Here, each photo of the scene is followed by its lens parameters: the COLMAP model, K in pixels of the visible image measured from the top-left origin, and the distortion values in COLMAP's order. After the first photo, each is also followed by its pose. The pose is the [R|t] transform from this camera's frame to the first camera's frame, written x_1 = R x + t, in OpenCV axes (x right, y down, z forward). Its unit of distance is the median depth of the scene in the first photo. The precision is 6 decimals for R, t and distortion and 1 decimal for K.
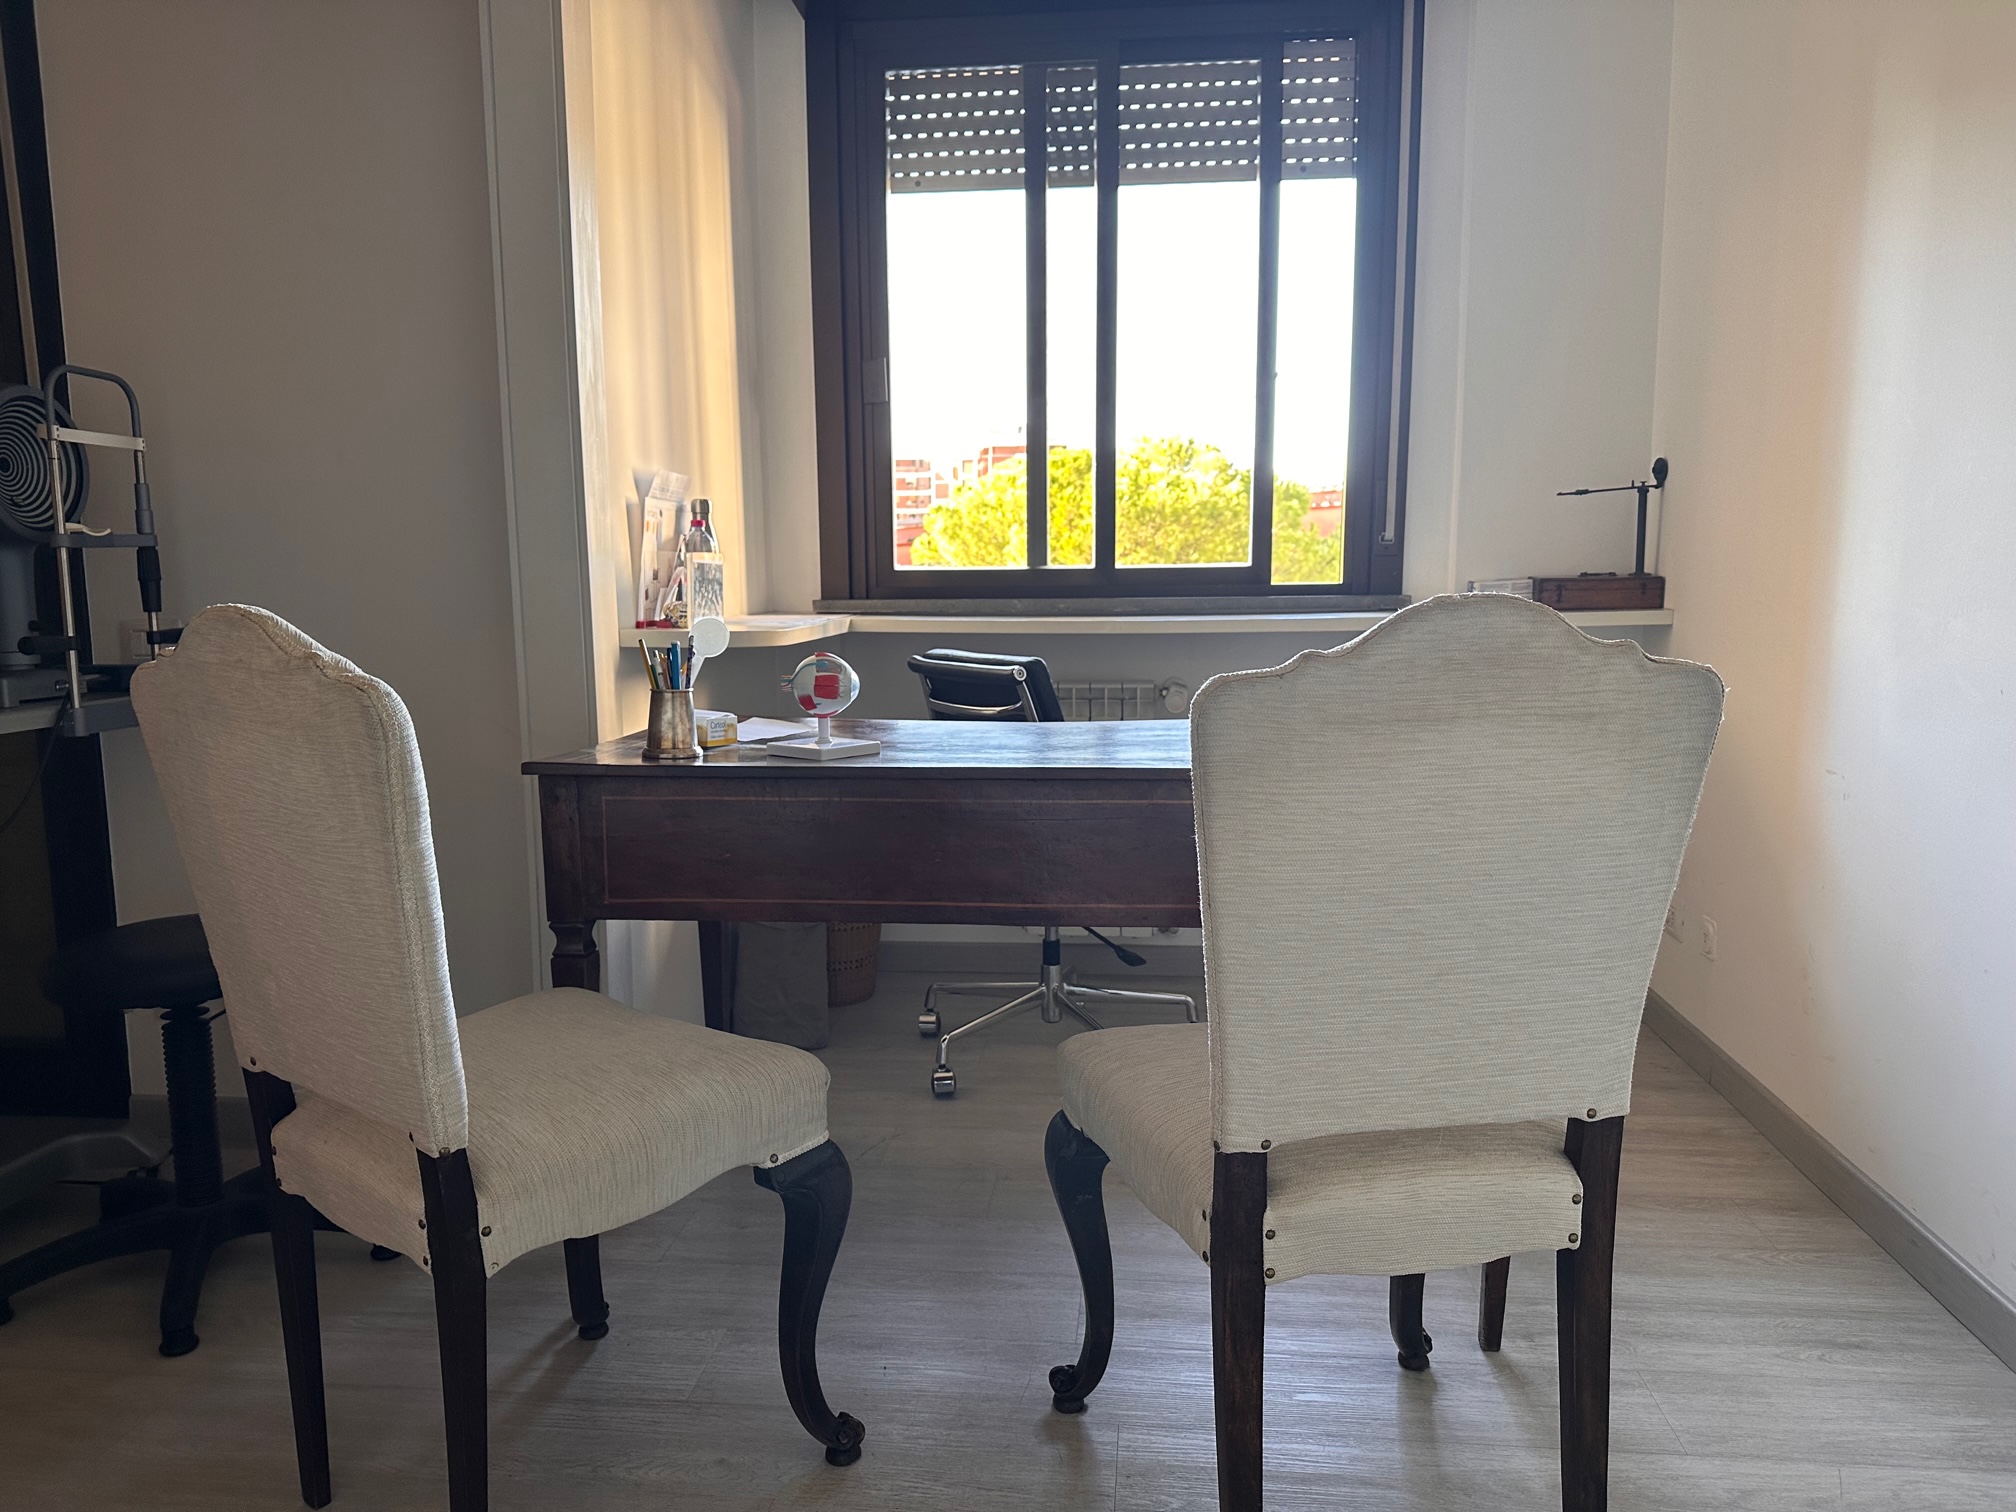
lens RADIAL K [[1377.0, 0, 1004.2], [0, 1377.0, 832.8], [0, 0, 1]] dist [0.001347, 0.000028]
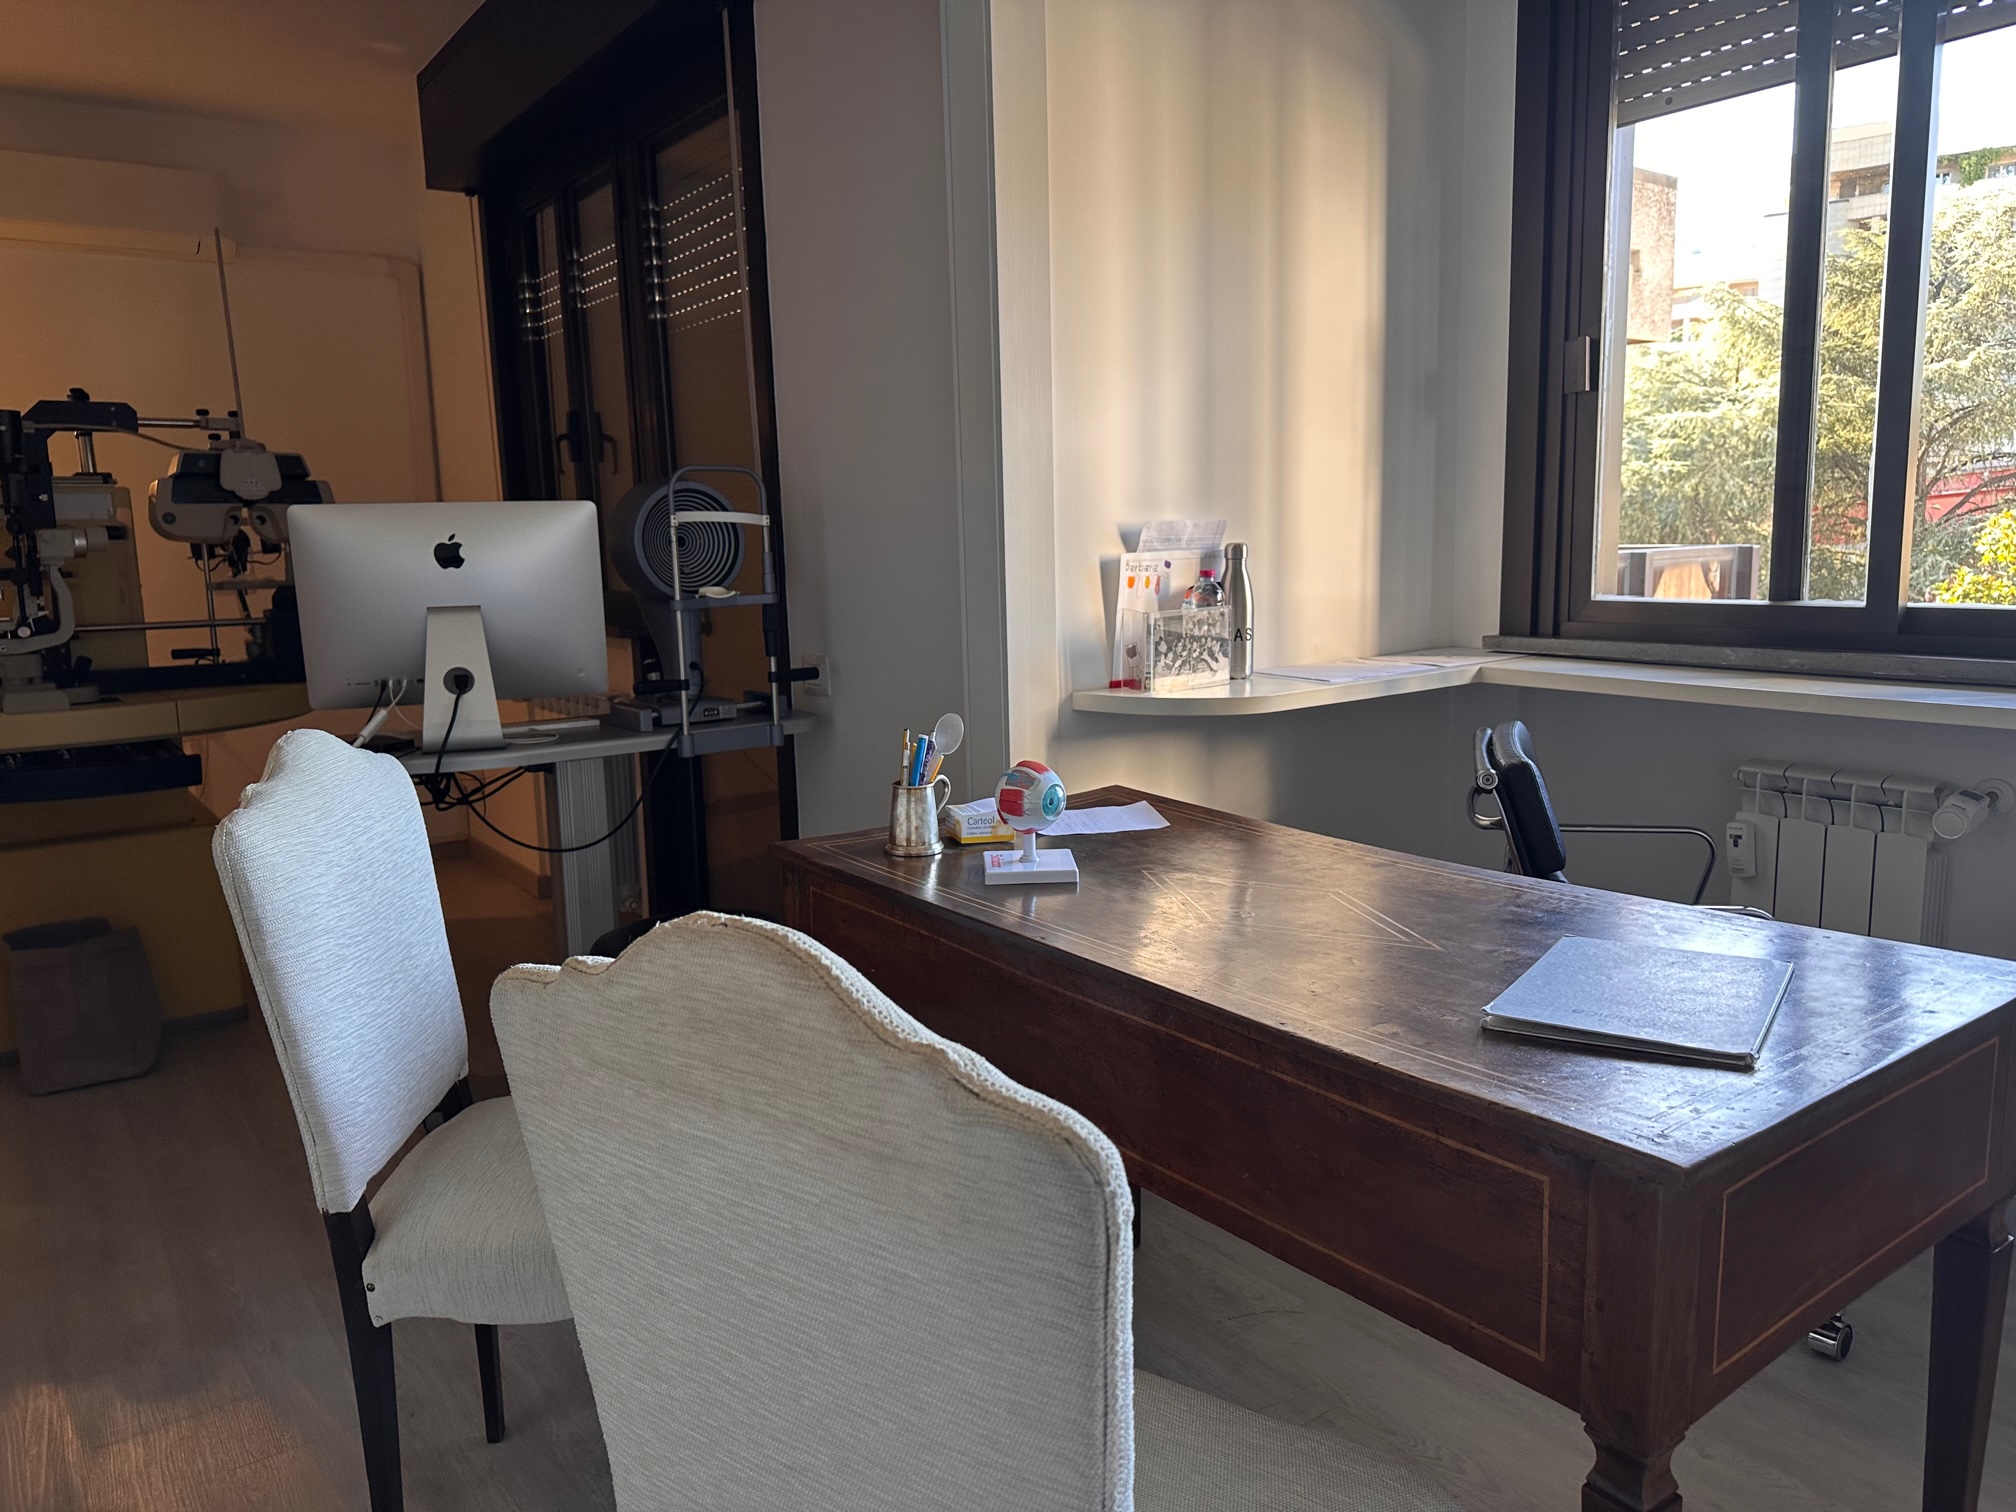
lens RADIAL K [[1400.4, 0, 1010.0], [0, 1400.4, 750.6], [0, 0, 1]] dist [0.065348, -0.103775]
pose [[0.664692, 0.102442, -0.740061, 0.321473], [-0.112313, 0.992999, 0.036581, -0.103242], [0.738627, 0.058803, 0.671544, 0.229694]]
